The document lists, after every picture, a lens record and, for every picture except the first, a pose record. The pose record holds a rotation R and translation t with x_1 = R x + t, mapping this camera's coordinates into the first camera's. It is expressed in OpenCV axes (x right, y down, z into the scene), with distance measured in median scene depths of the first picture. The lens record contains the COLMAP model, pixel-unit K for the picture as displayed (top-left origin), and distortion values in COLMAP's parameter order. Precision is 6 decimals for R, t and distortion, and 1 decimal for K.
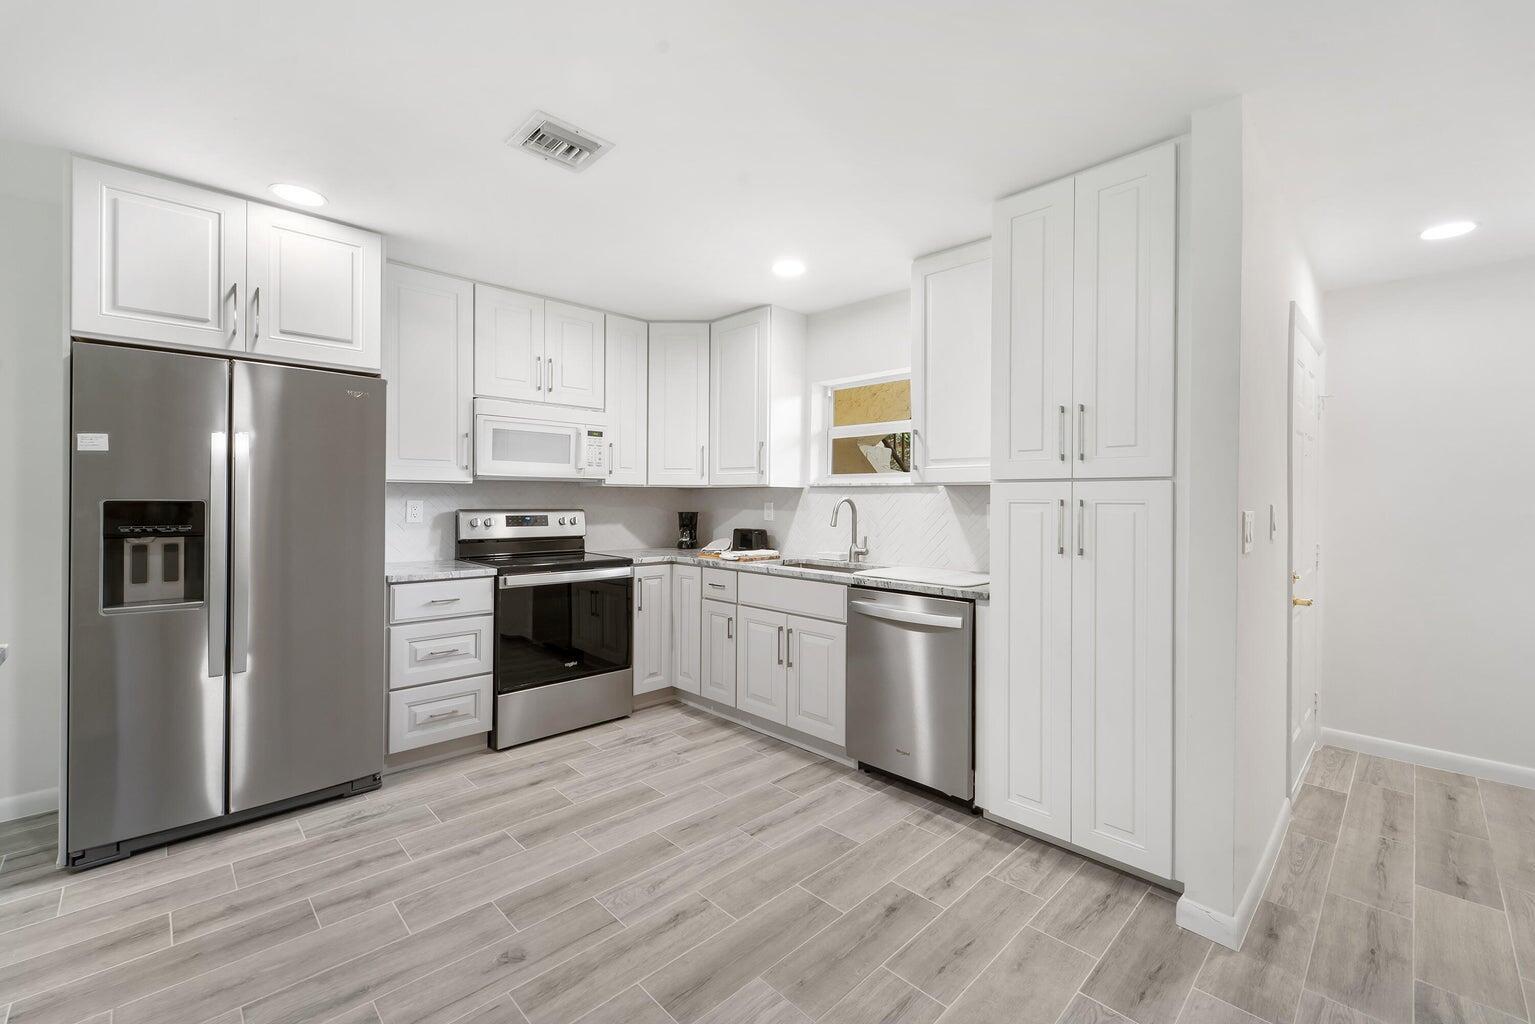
lens RADIAL K [[630.7, 0, 773.0], [0, 630.7, 502.5], [0, 0, 1]] dist [-0.000996, -0.000318]
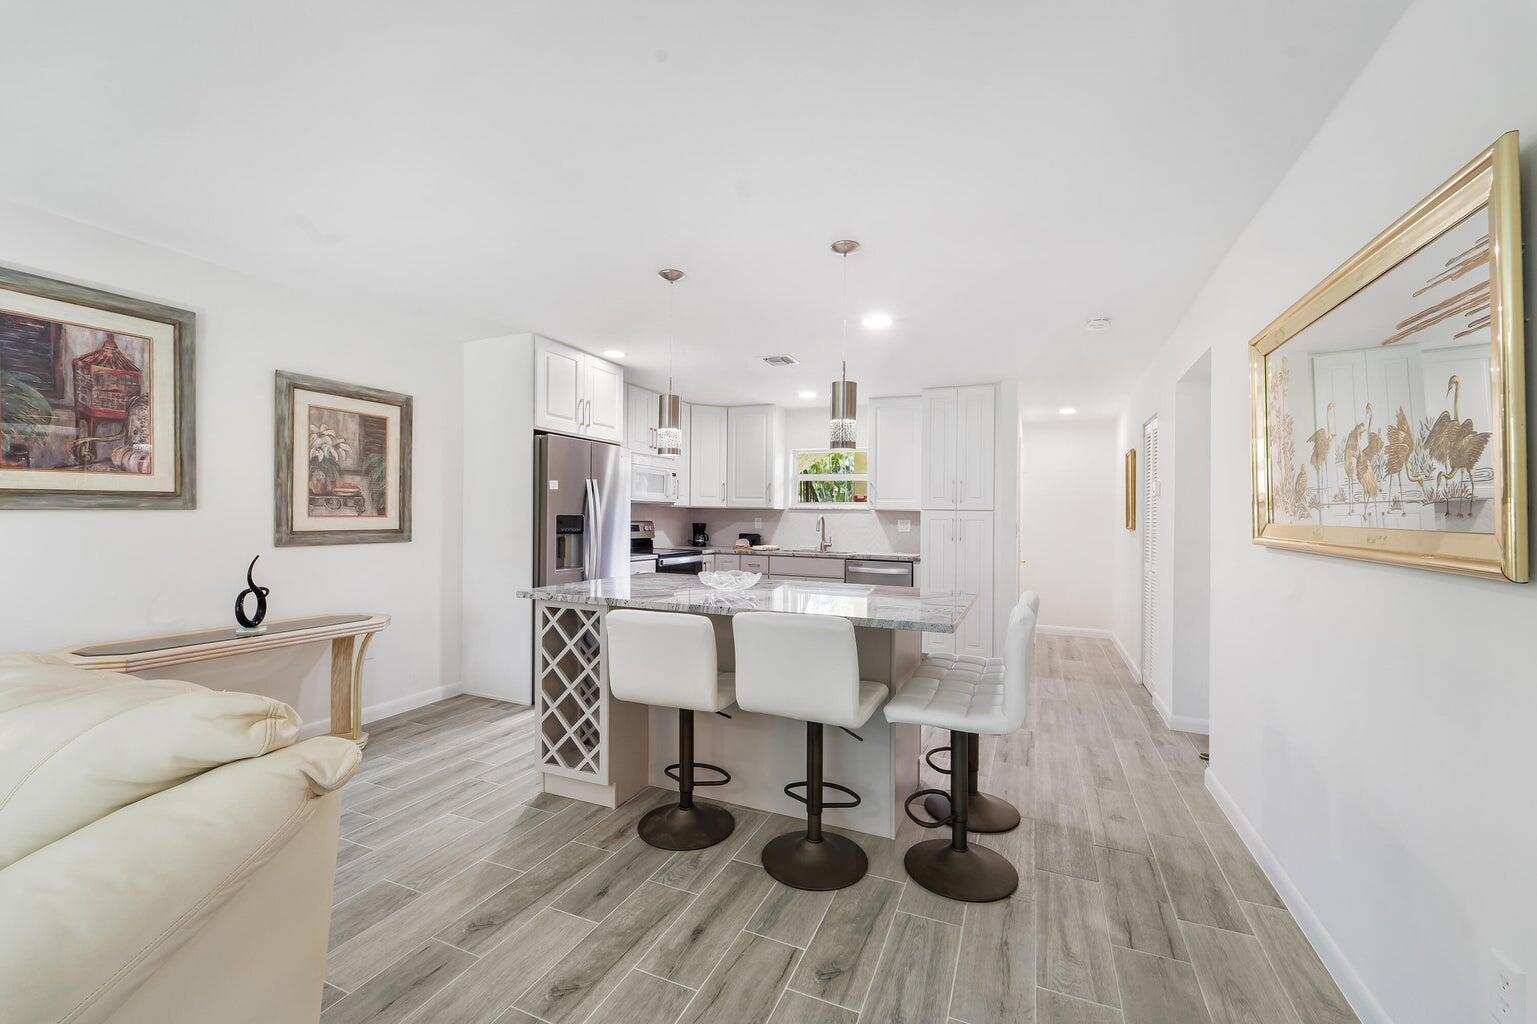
lens RADIAL K [[622.9, 0, 760.7], [0, 622.9, 514.8], [0, 0, 1]] dist [-0.004452, -0.000502]
pose [[0.929468, 0.009520, 0.368780, -0.801840], [-0.008221, 0.999953, -0.005093, 0.001178], [-0.368812, 0.001702, 0.929503, -0.697071]]
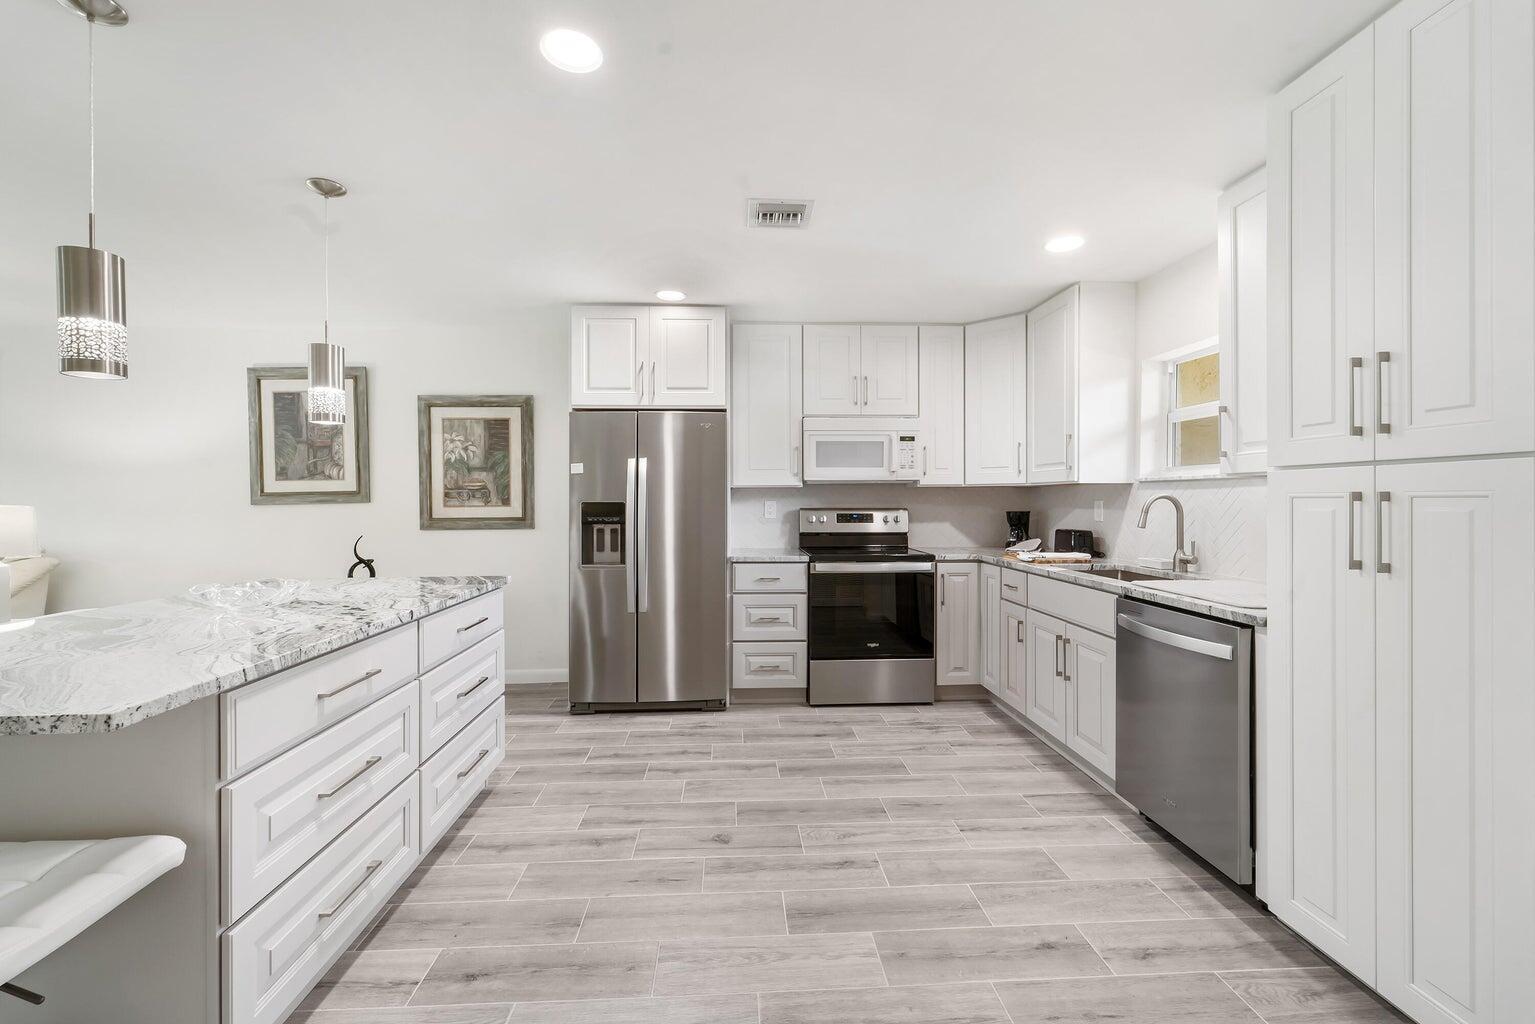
lens RADIAL K [[625.7, 0, 764.4], [0, 625.7, 503.2], [0, 0, 1]] dist [-0.000184, -0.000327]
pose [[0.748728, -0.005433, -0.662856, 0.299665], [0.004737, 0.999985, -0.002846, 0.004849], [0.662861, -0.001010, 0.748742, 0.033829]]
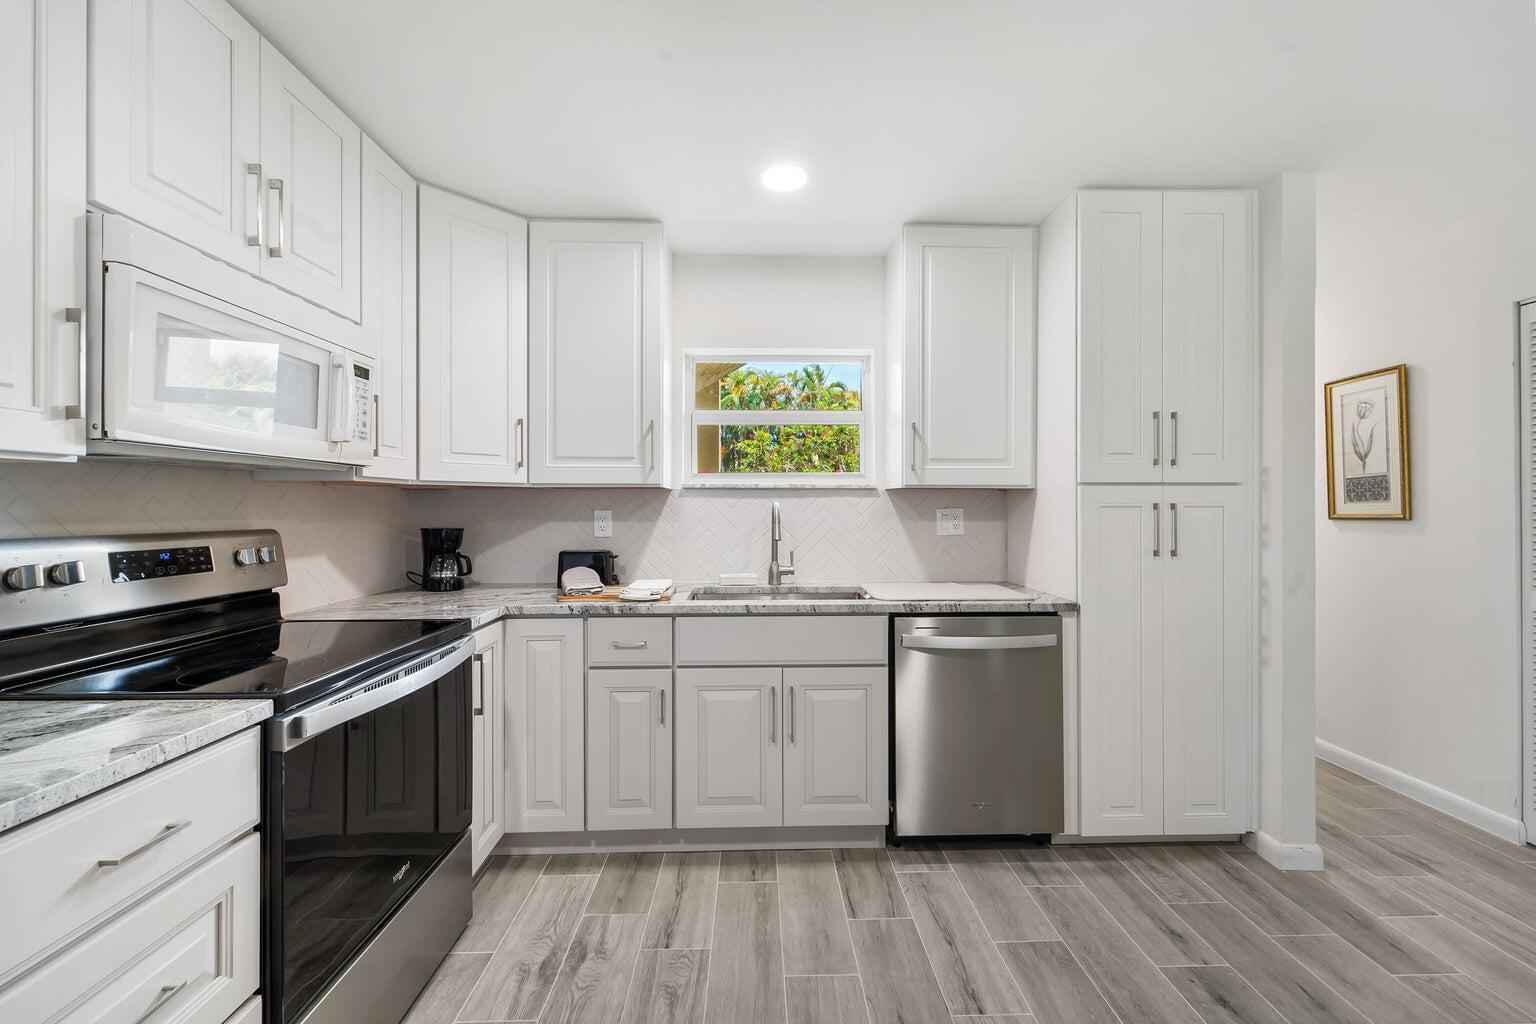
lens RADIAL K [[619.0, 0, 767.6], [0, 619.0, 506.3], [0, 0, 1]] dist [0.000155, 0.000097]
pose [[0.685432, -0.005433, 0.728116, -0.497156], [0.009128, 0.999958, -0.001132, -0.002815], [-0.728079, 0.007422, 0.685453, 0.542052]]
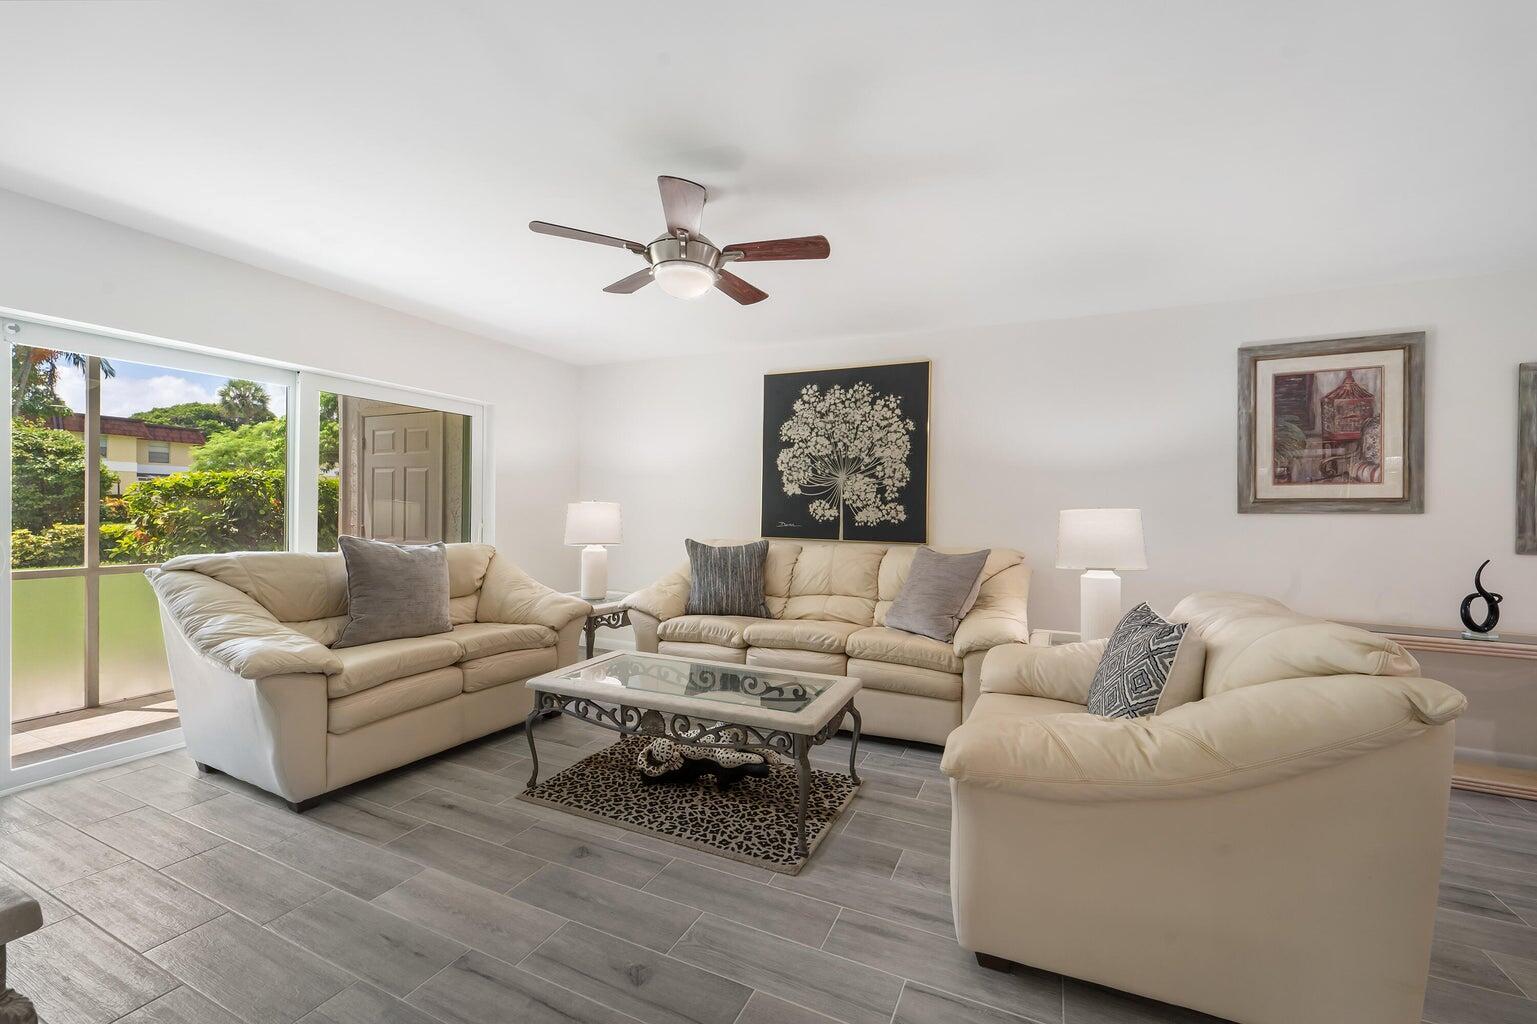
lens RADIAL K [[620.1, 0, 775.0], [0, 620.1, 517.3], [0, 0, 1]] dist [-0.000651, -0.000136]
pose [[0.346305, 0.012933, -0.938033, -0.669892], [-0.020115, 0.999777, 0.006358, 0.016235], [0.937906, 0.016667, 0.346488, -0.849505]]
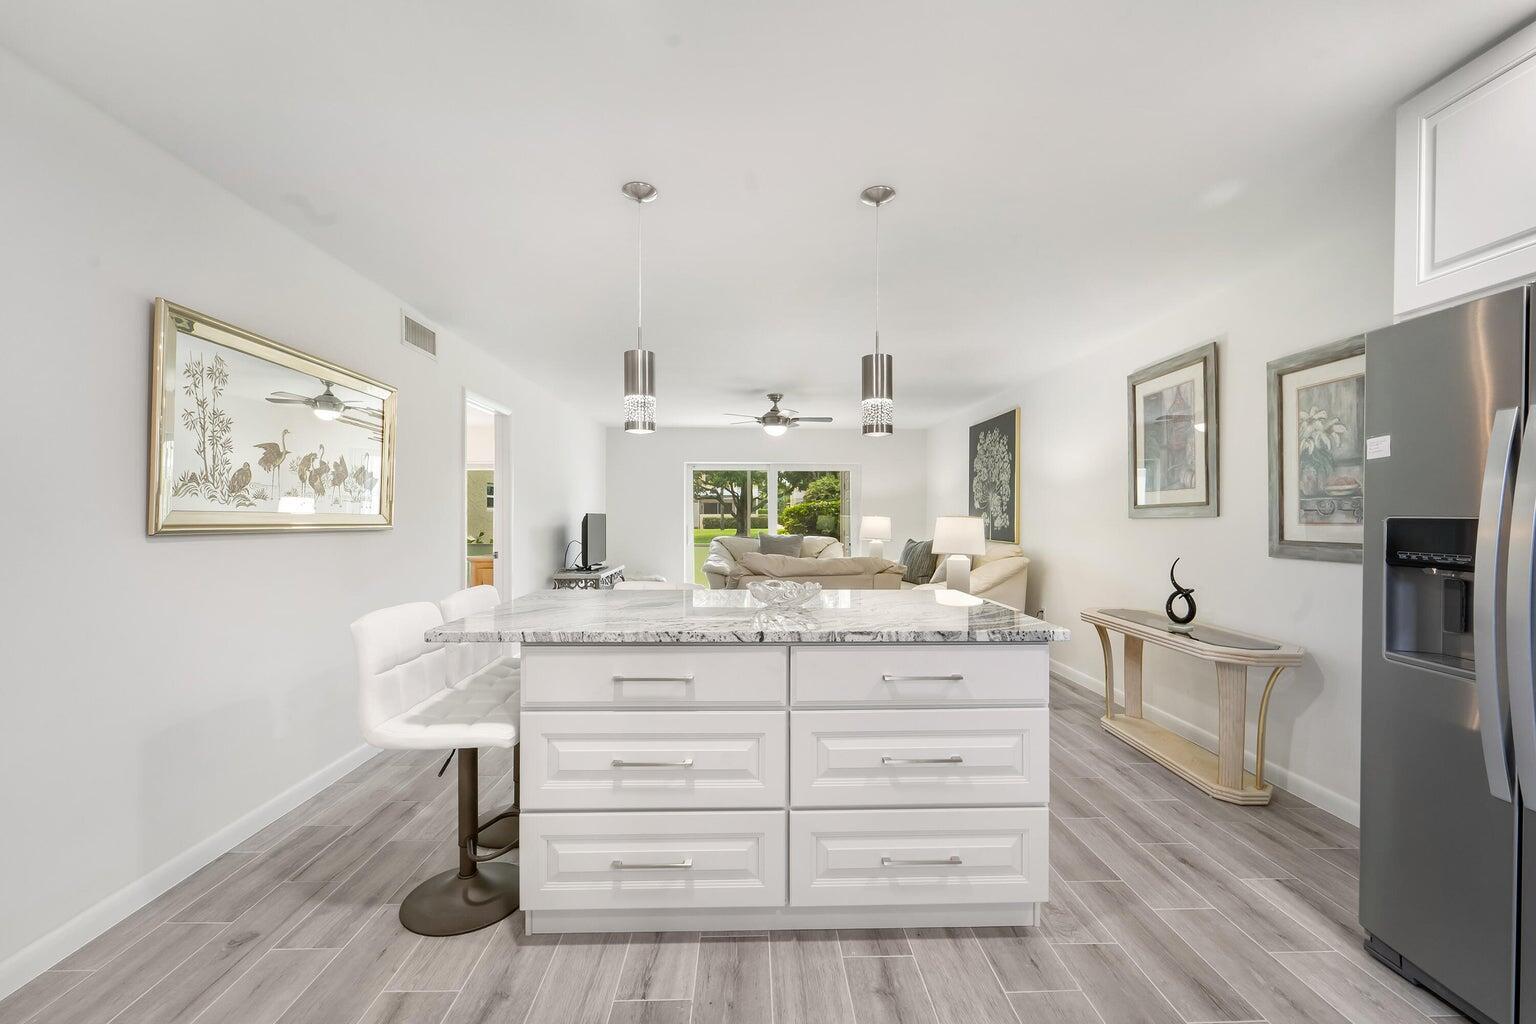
lens RADIAL K [[635.6, 0, 764.2], [0, 635.6, 518.2], [0, 0, 1]] dist [-0.001922, -0.000320]
pose [[-0.681371, -0.003184, -0.731932, 0.055657], [-0.009885, 0.999939, 0.004853, 0.000860], [0.731872, 0.010541, -0.681361, 0.654234]]
